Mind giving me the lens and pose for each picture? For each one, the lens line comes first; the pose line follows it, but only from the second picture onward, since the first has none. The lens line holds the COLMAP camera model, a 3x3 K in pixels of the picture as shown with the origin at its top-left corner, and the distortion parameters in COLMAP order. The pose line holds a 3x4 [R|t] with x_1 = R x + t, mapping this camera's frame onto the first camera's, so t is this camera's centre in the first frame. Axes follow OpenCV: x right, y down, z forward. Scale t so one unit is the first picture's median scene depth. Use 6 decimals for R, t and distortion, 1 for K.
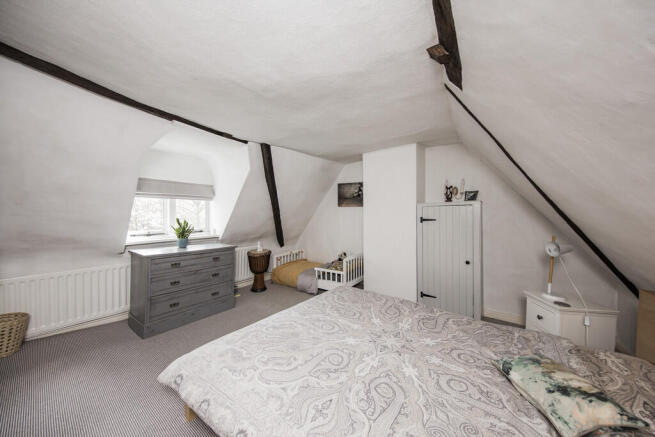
lens RADIAL K [[217.5, 0, 338.3], [0, 217.5, 216.2], [0, 0, 1]] dist [0.000236, 0.000002]
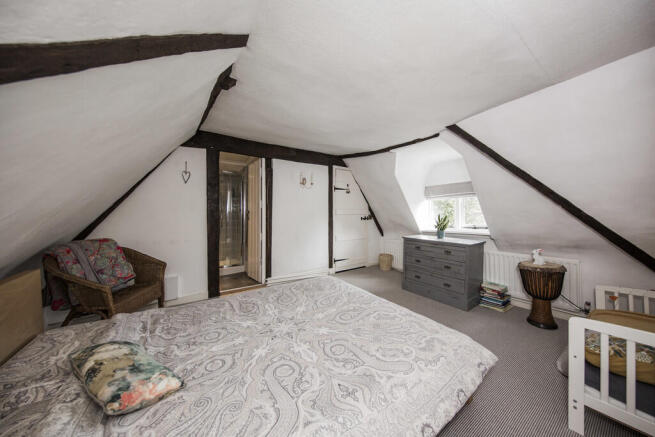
lens RADIAL K [[217.5, 0, 338.3], [0, 217.5, 216.2], [0, 0, 1]] dist [0.000236, 0.000002]
pose [[-0.335232, -0.002936, -0.942131, 0.686283], [-0.006788, 0.999977, -0.000701, 0.030071], [0.942111, 0.006160, -0.335244, 0.965477]]
